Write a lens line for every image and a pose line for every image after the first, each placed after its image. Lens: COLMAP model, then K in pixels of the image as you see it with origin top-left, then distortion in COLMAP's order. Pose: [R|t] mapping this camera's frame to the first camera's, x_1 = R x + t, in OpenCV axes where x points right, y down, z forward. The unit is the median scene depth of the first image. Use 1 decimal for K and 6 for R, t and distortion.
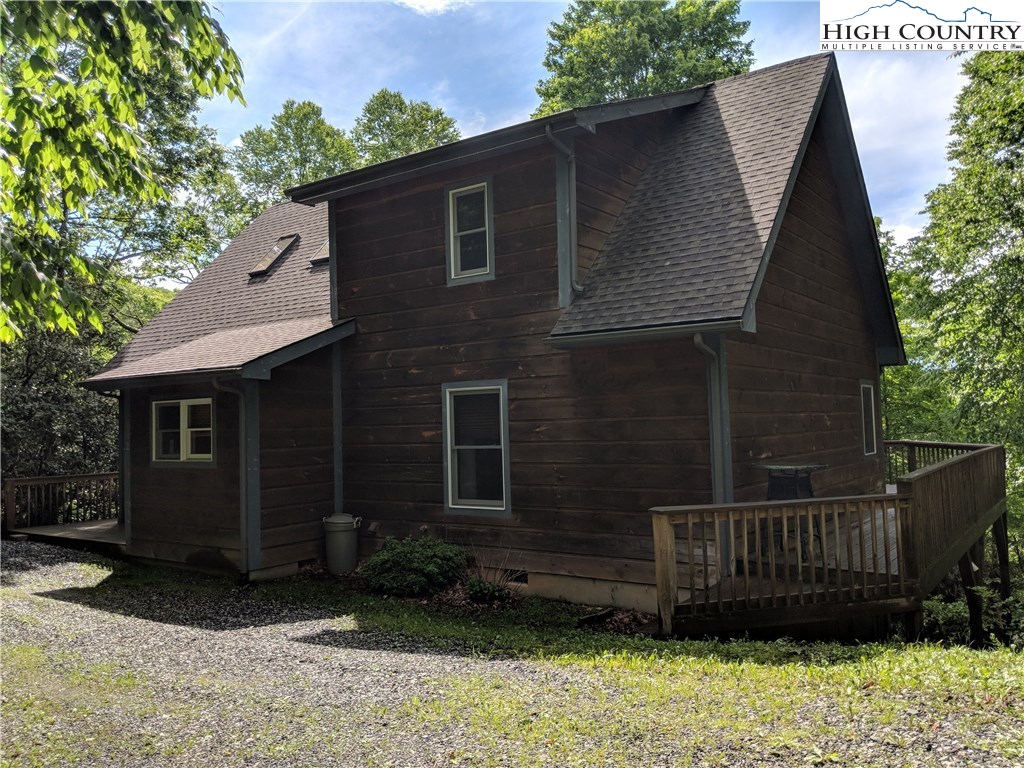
lens RADIAL K [[817.9, 0, 511.7], [0, 817.9, 378.9], [0, 0, 1]] dist [0.063939, -0.126832]
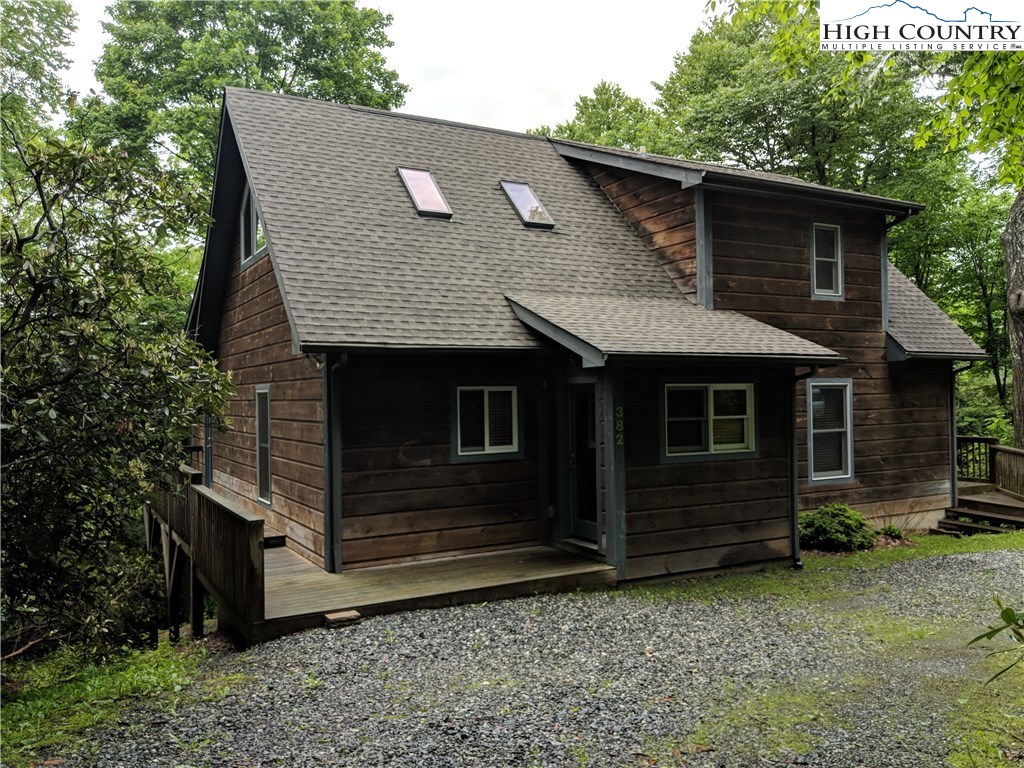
lens RADIAL K [[817.9, 0, 512.3], [0, 817.9, 388.0], [0, 0, 1]] dist [0.063939, -0.126832]
pose [[0.424032, 0.031568, 0.905097, -1.384106], [-0.043770, 0.998939, -0.014335, 0.056372], [-0.904589, -0.033538, 0.424964, 0.885653]]
